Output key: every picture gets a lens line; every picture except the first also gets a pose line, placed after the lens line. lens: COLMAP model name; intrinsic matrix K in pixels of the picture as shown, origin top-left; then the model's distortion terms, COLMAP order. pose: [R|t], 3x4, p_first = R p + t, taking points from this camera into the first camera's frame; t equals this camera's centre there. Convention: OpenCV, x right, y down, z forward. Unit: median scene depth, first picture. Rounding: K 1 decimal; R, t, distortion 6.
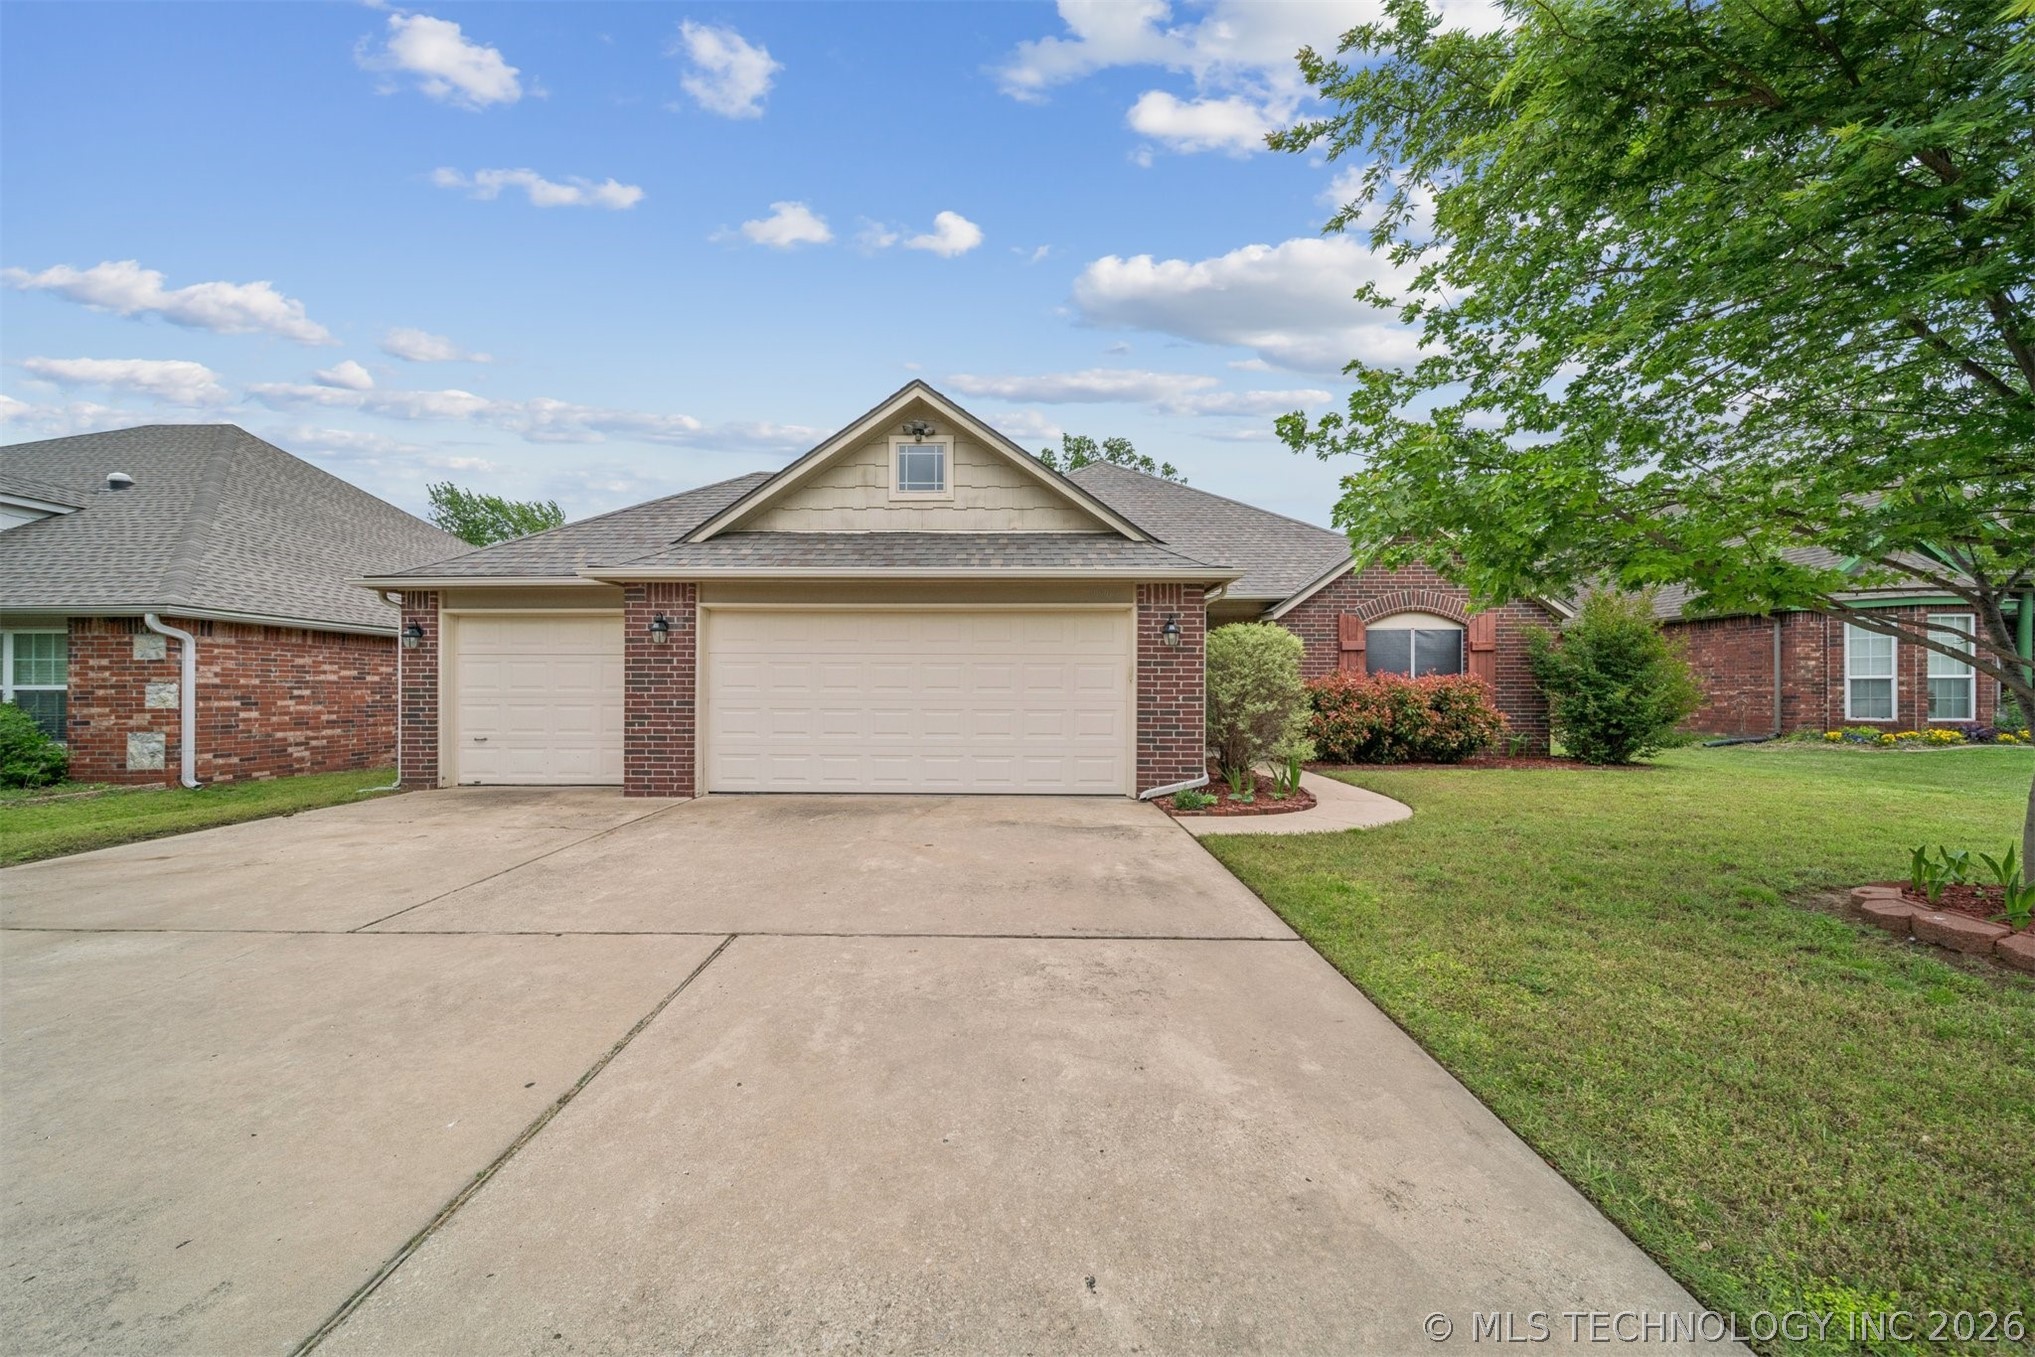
lens RADIAL K [[710.4, 0, 1011.6], [0, 710.4, 693.7], [0, 0, 1]] dist [0.005423, 0.000468]
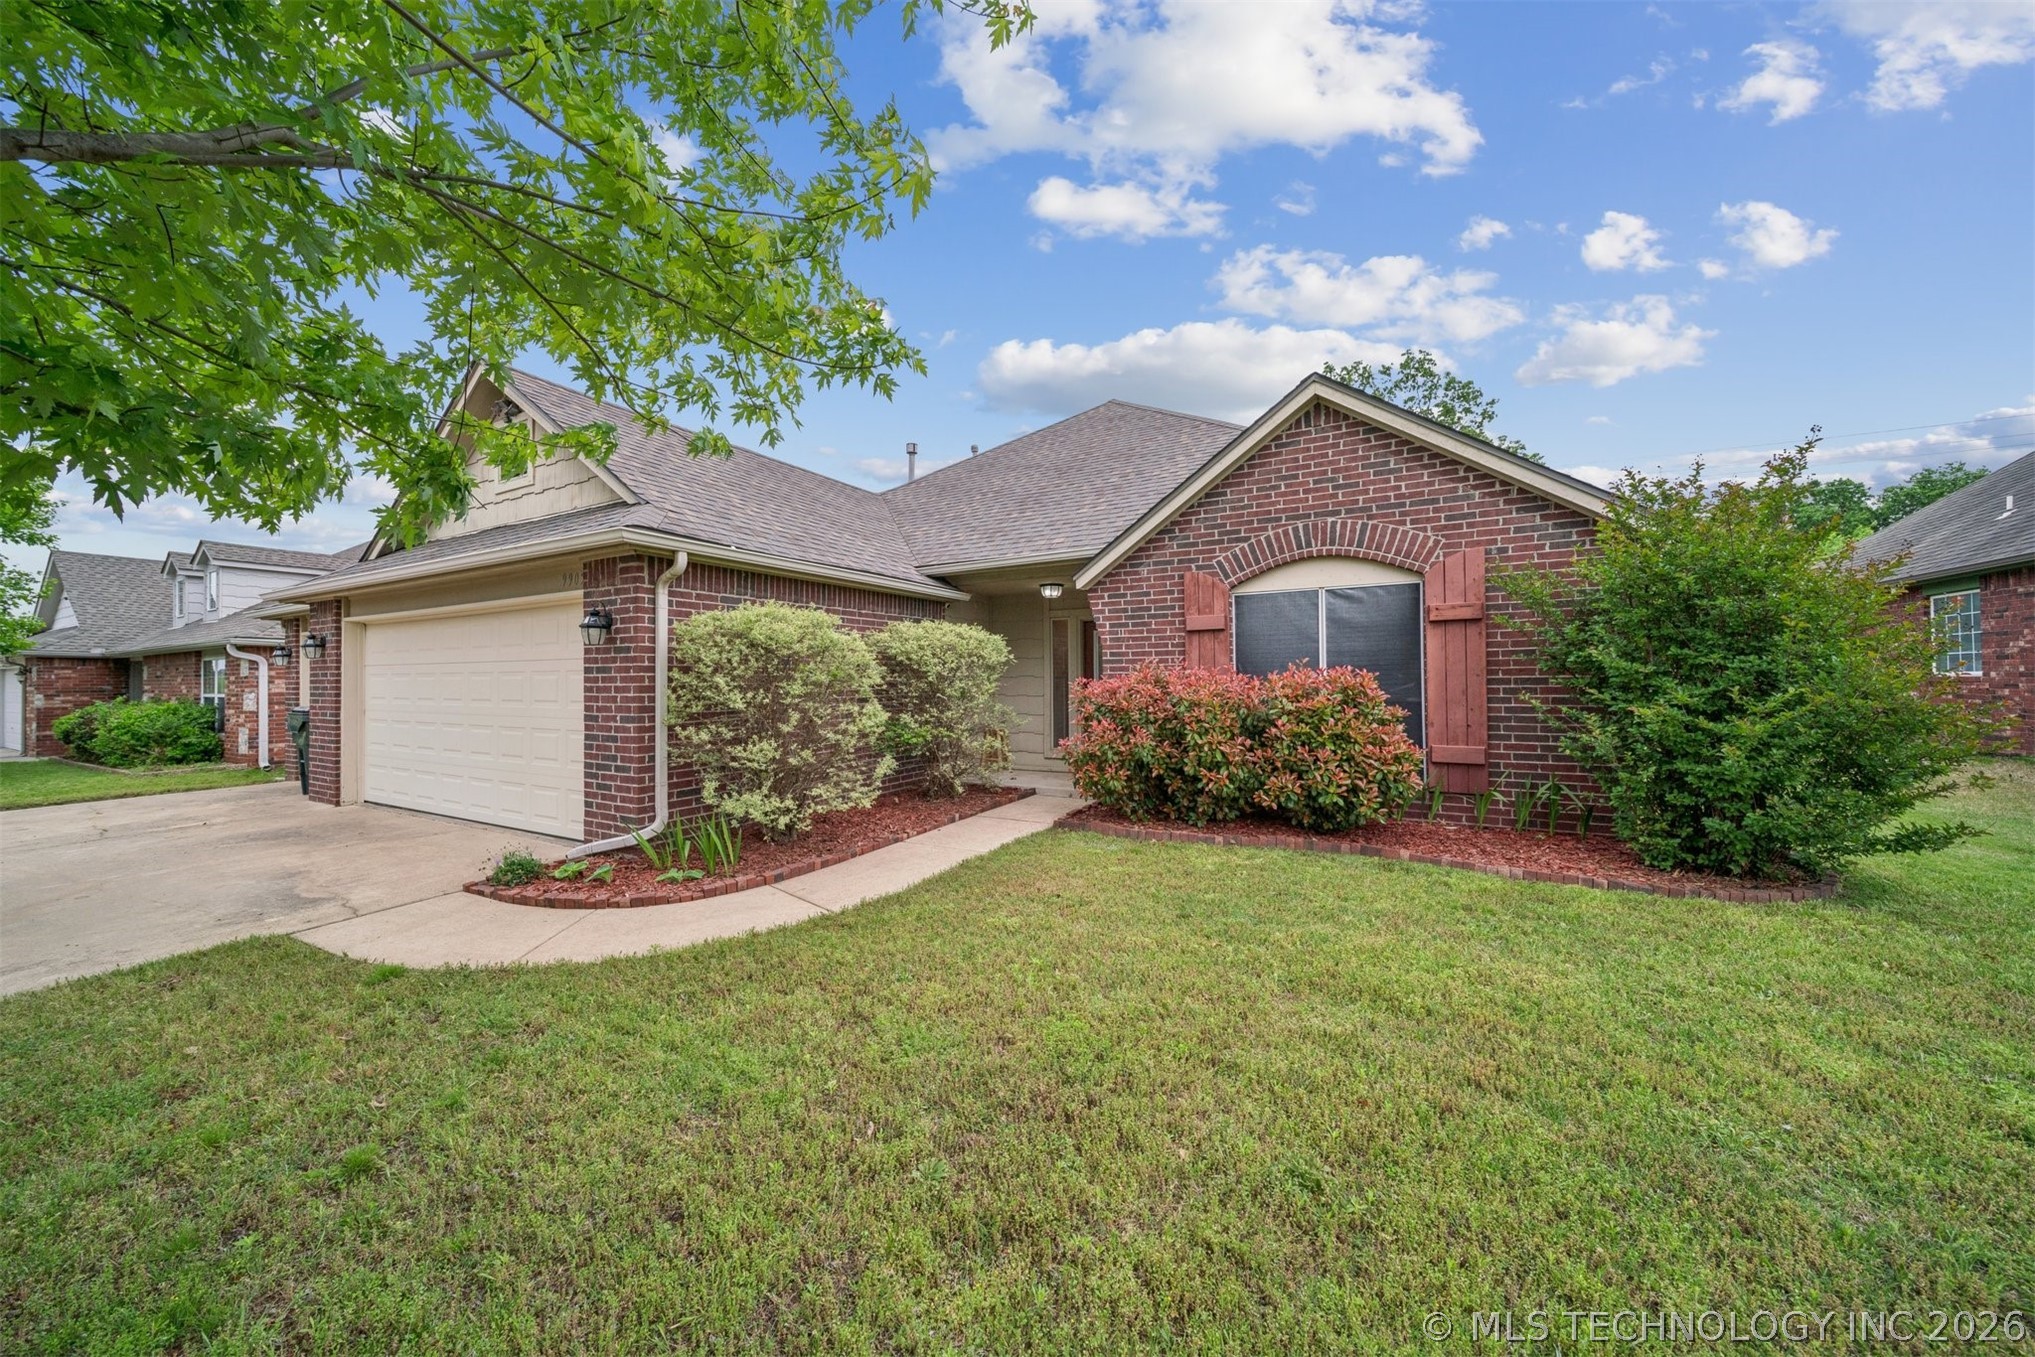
lens RADIAL K [[712.0, 0, 1010.4], [0, 712.0, 674.2], [0, 0, 1]] dist [0.005451, 0.000344]
pose [[0.877089, -0.012457, -0.480166, 0.843821], [0.008496, 0.999910, -0.010420, -0.024698], [0.480252, 0.005060, 0.877116, 0.515419]]
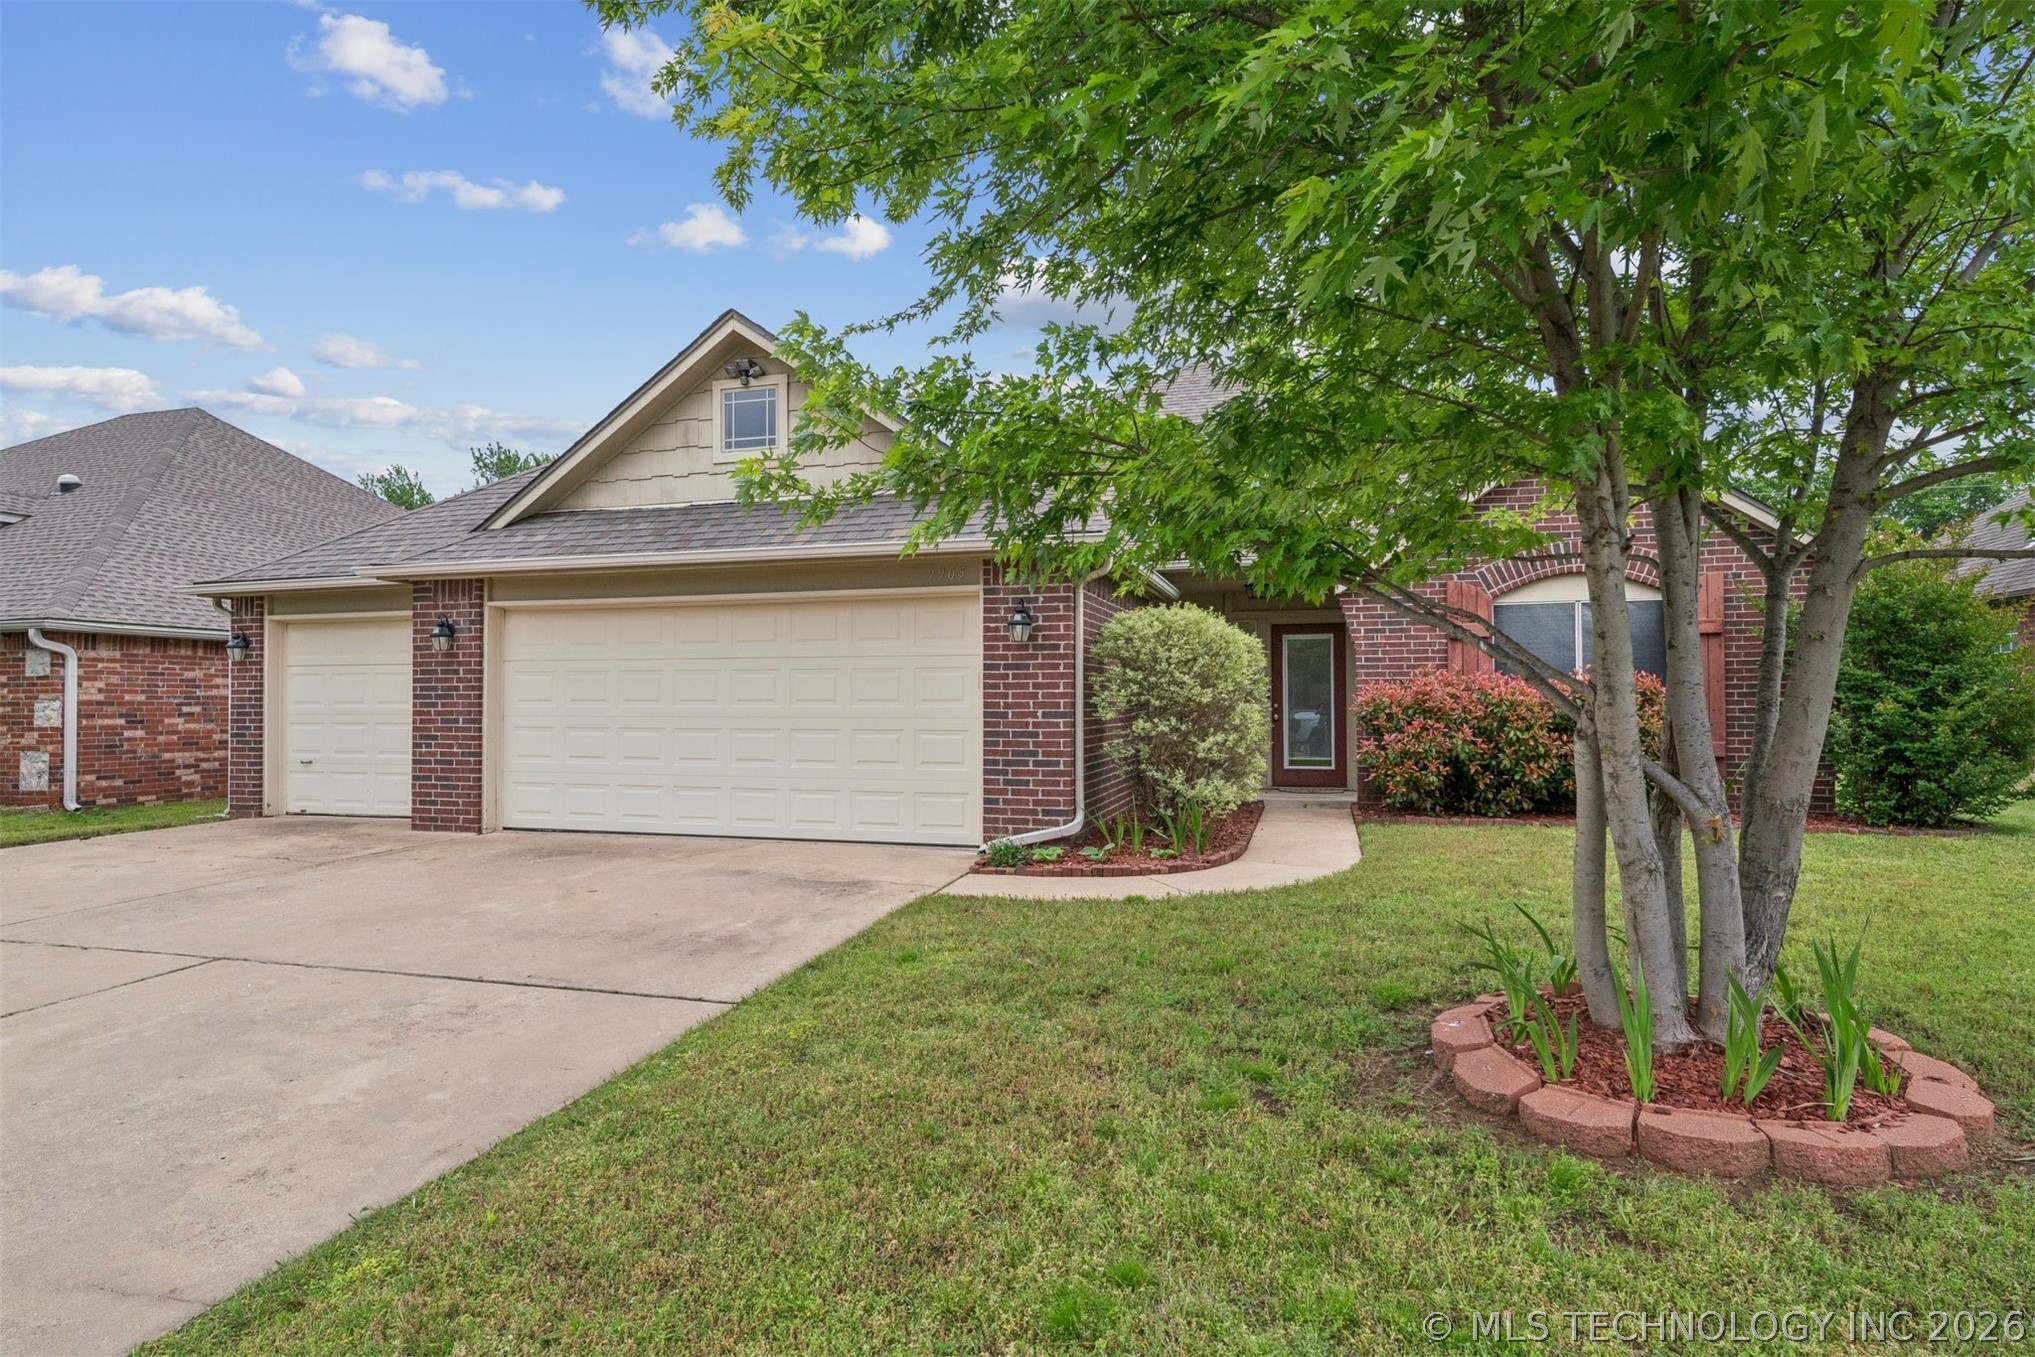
lens RADIAL K [[1090.2, 0, 1009.2], [0, 1090.2, 681.3], [0, 0, 1]] dist [0.005184, -0.004694]
pose [[0.963995, -0.009869, -0.265739, 0.459513], [0.003941, 0.999732, -0.022830, -0.001651], [0.265893, 0.020961, 0.963775, -0.070679]]
